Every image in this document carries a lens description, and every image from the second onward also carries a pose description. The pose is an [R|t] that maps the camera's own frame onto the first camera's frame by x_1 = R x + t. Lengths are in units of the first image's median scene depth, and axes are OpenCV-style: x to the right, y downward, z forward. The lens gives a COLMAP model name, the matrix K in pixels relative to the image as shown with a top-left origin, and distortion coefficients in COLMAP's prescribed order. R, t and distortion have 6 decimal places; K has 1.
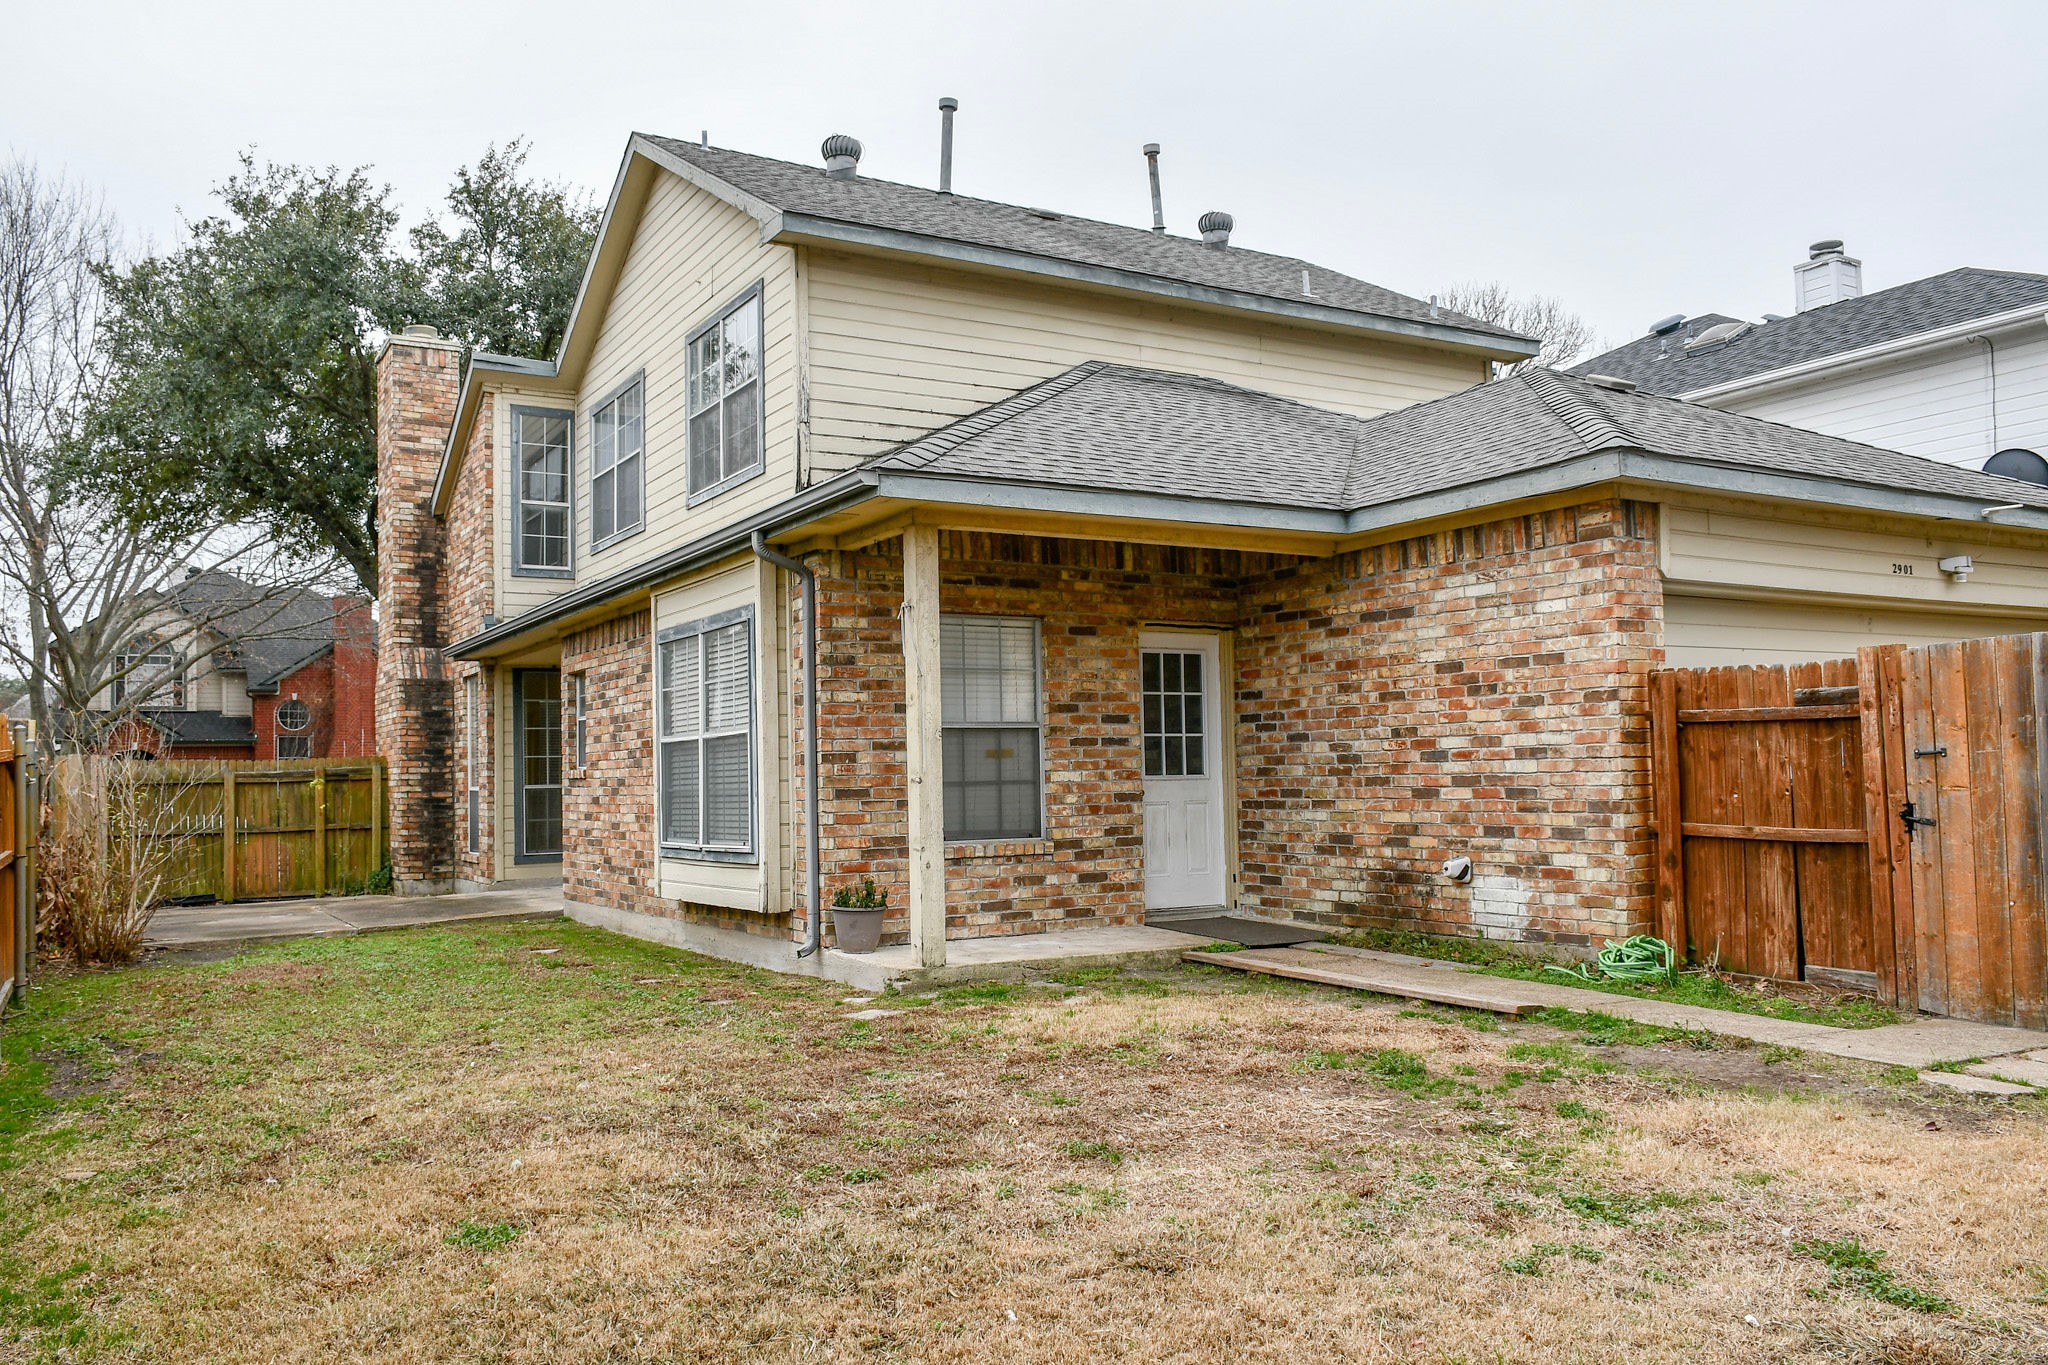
lens RADIAL K [[1583.6, 0, 1024.4], [0, 1583.6, 684.9], [0, 0, 1]] dist [-0.011072, -0.006900]
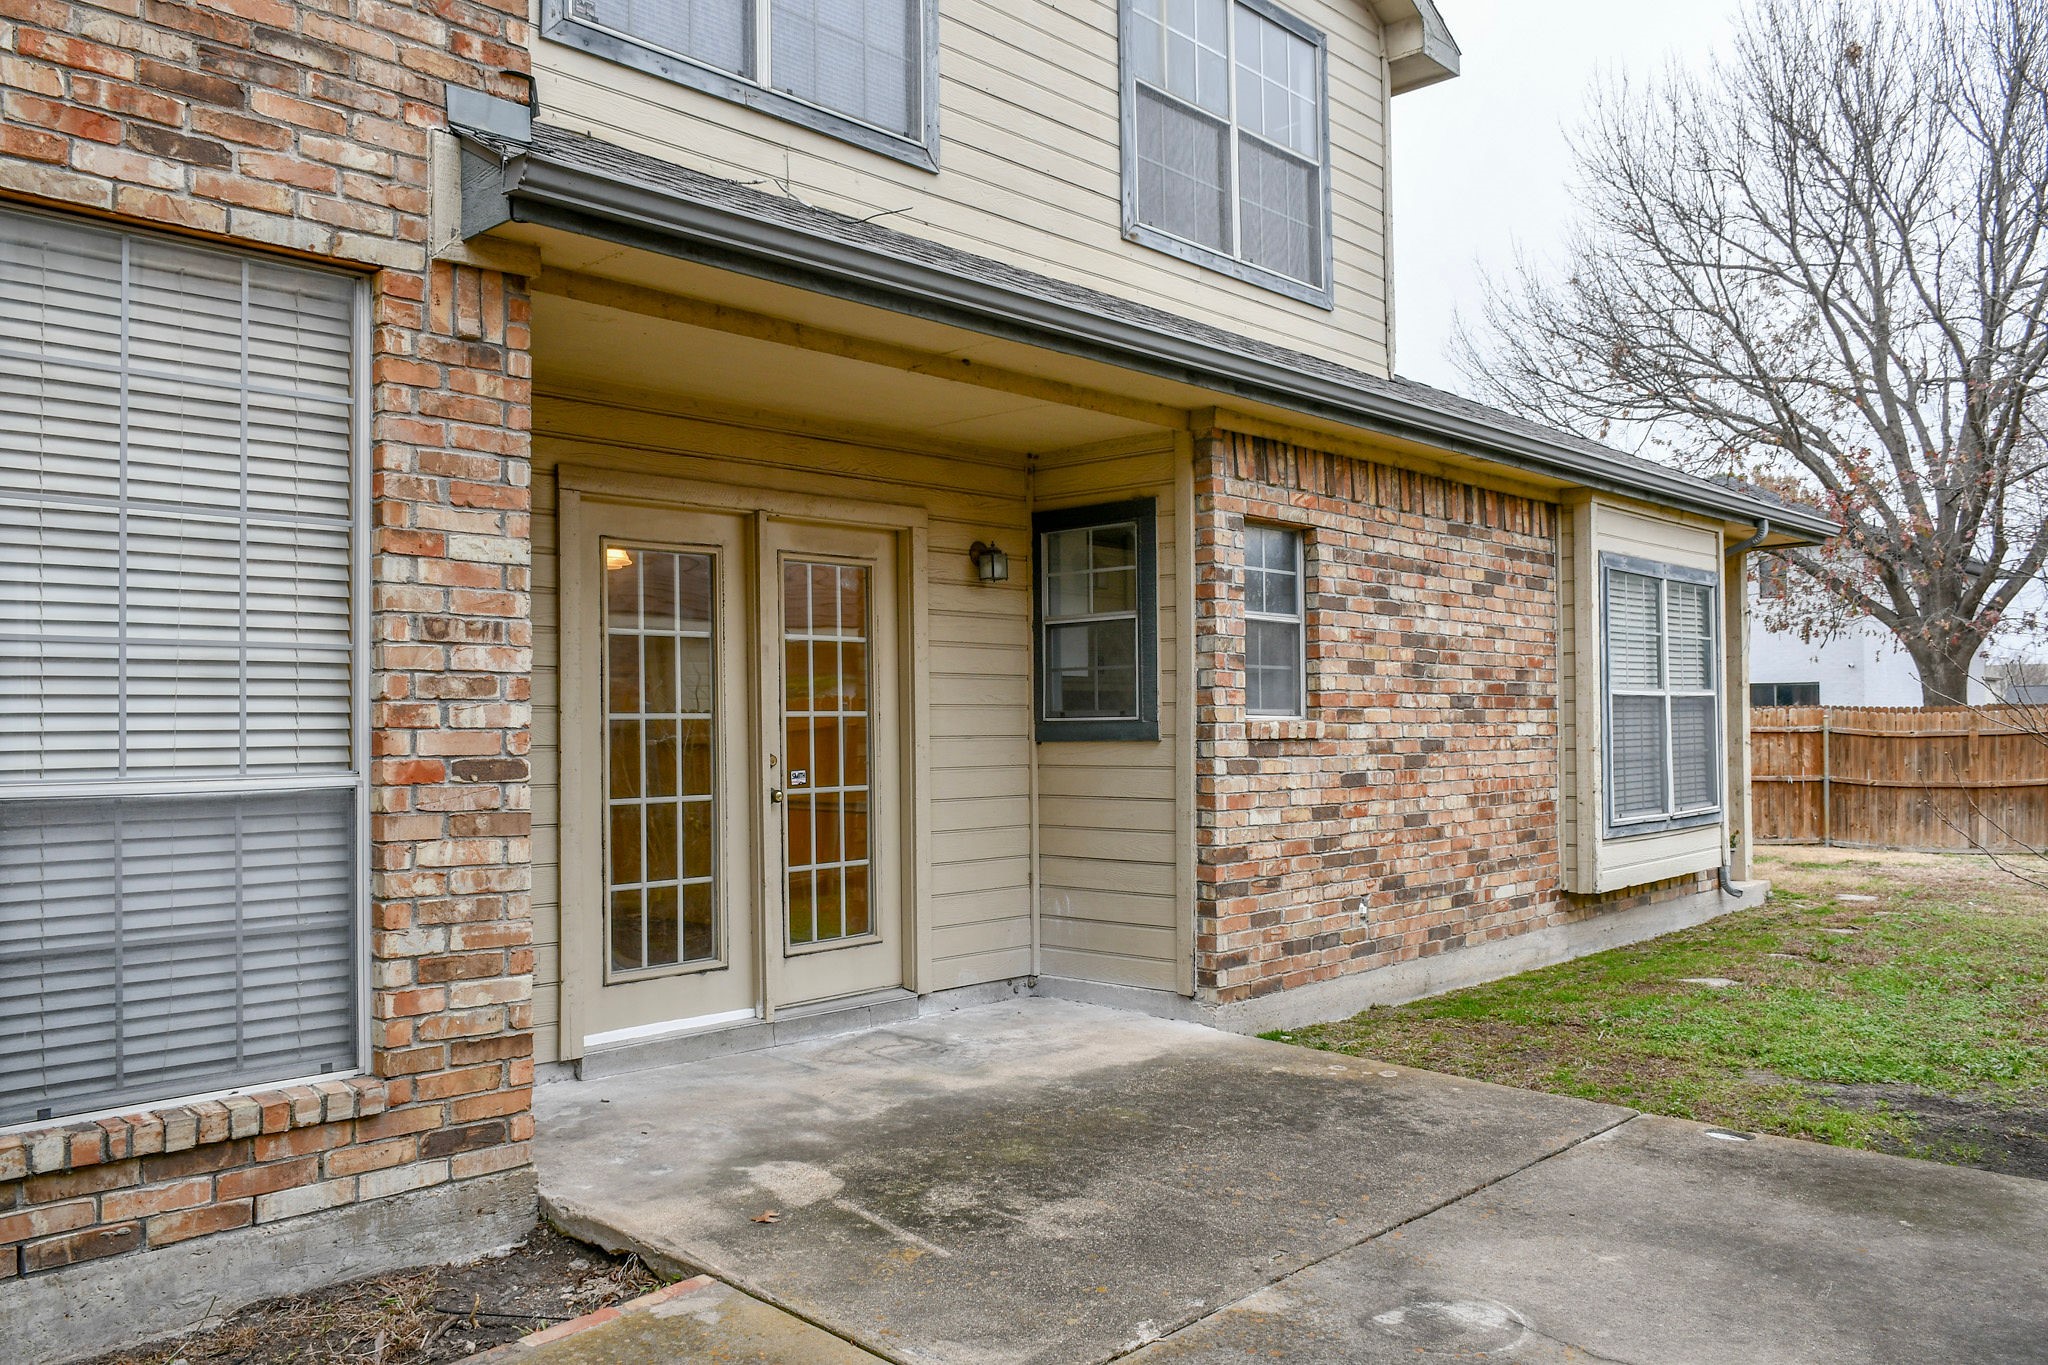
lens RADIAL K [[1583.6, 0, 1014.9], [0, 1583.6, 686.3], [0, 0, 1]] dist [-0.011072, -0.006900]
pose [[-0.283459, 0.049369, 0.957713, -0.773243], [-0.045464, 0.996859, -0.064843, 0.083287], [-0.957906, -0.061922, -0.280324, 1.292306]]
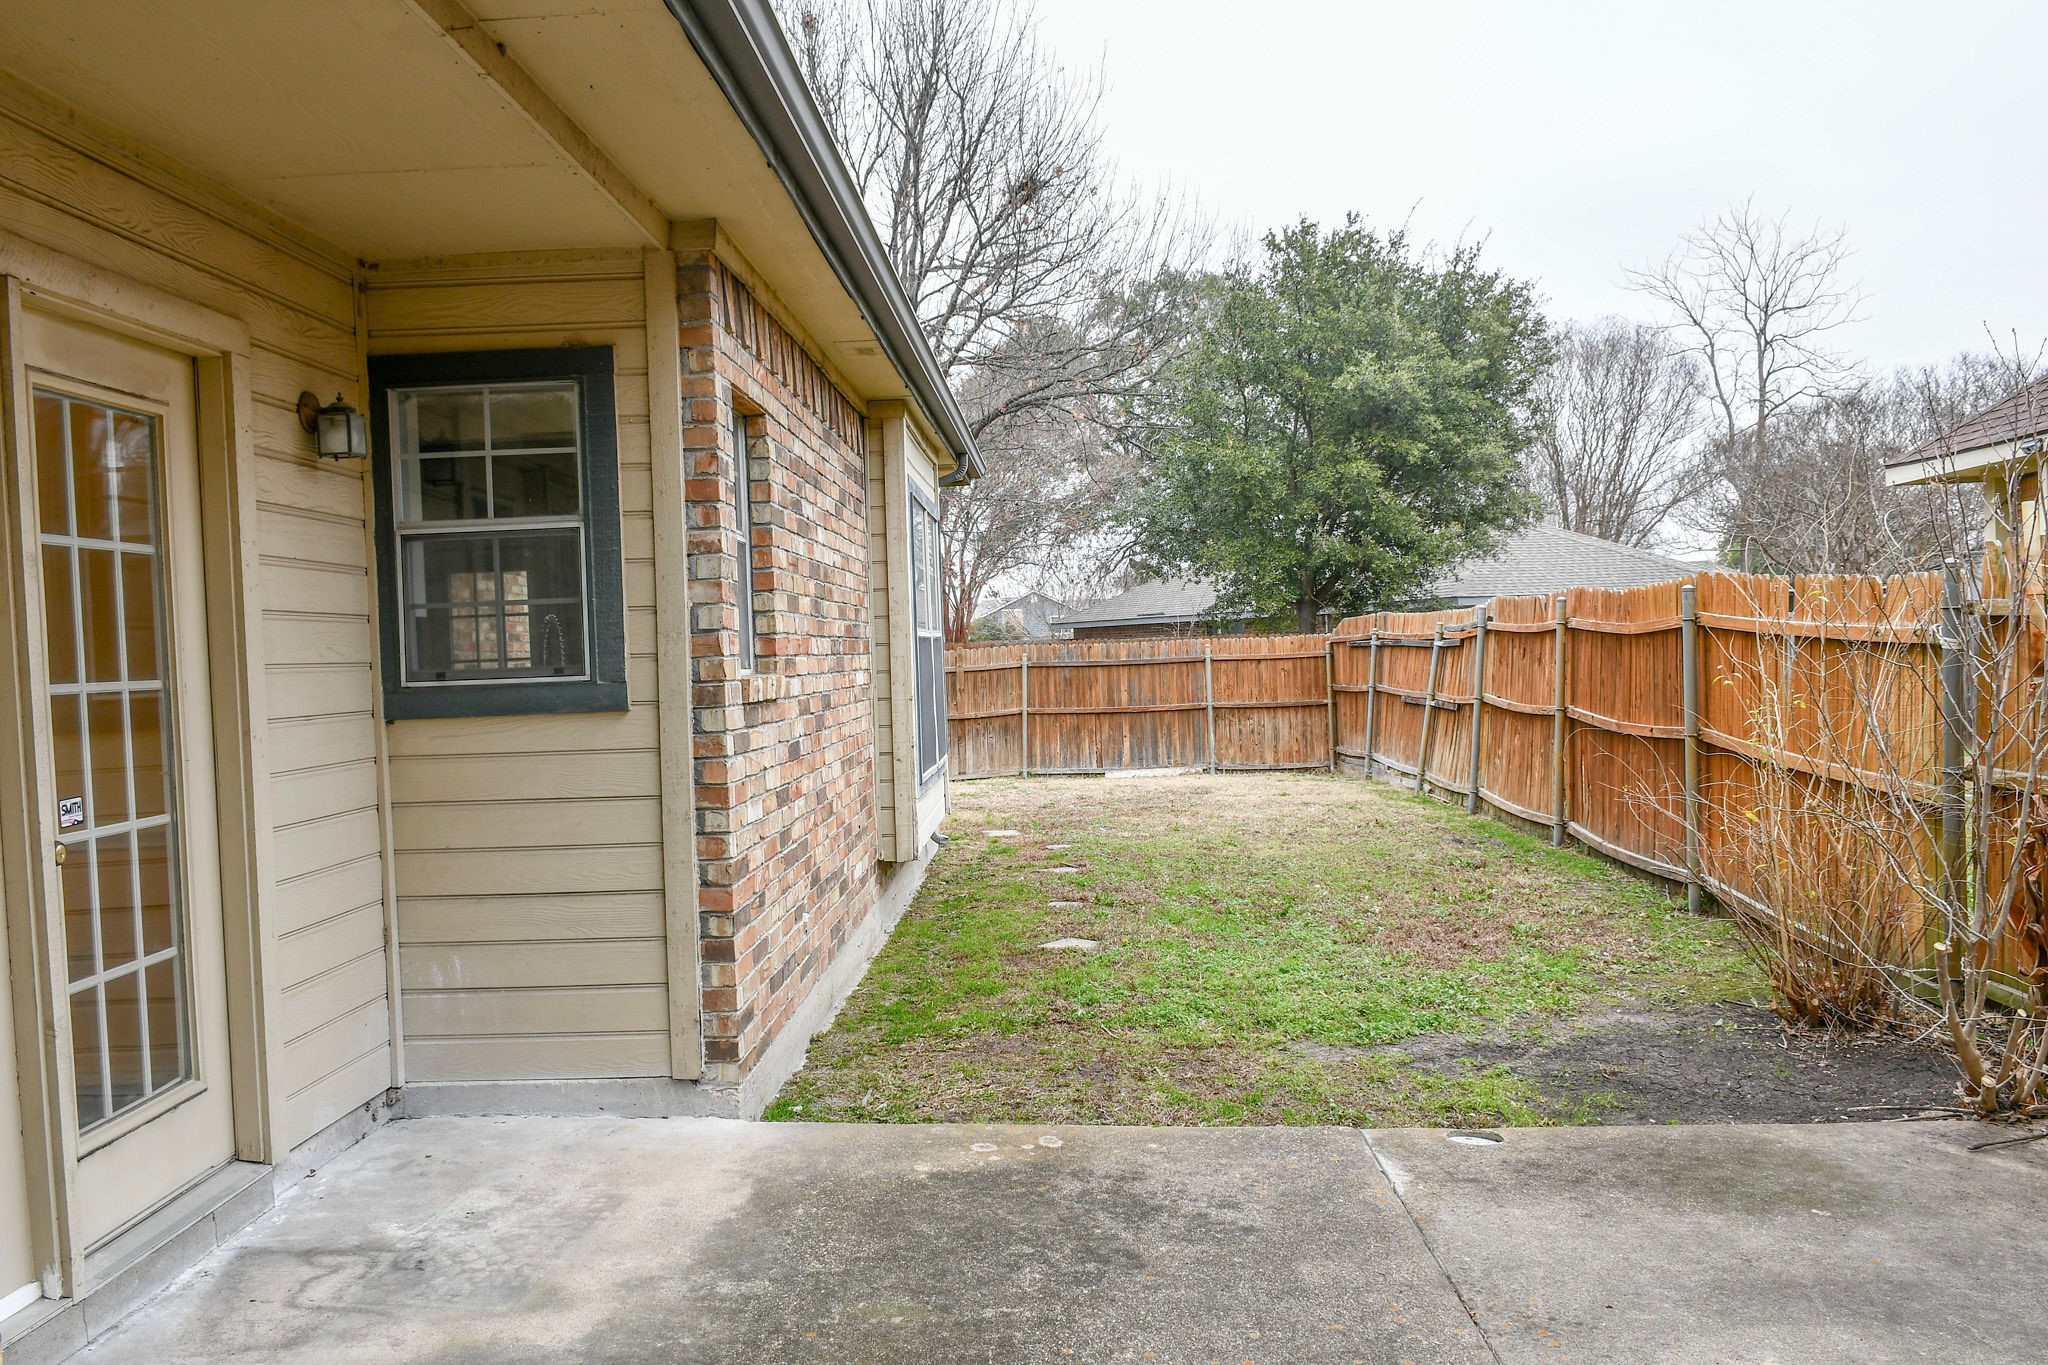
lens RADIAL K [[1583.6, 0, 1013.6], [0, 1583.6, 688.7], [0, 0, 1]] dist [-0.011072, -0.006900]
pose [[-0.839494, 0.037579, 0.542067, -0.555592], [0.019128, 0.999031, -0.039635, 0.076096], [-0.543032, -0.022905, -0.839400, 1.345644]]
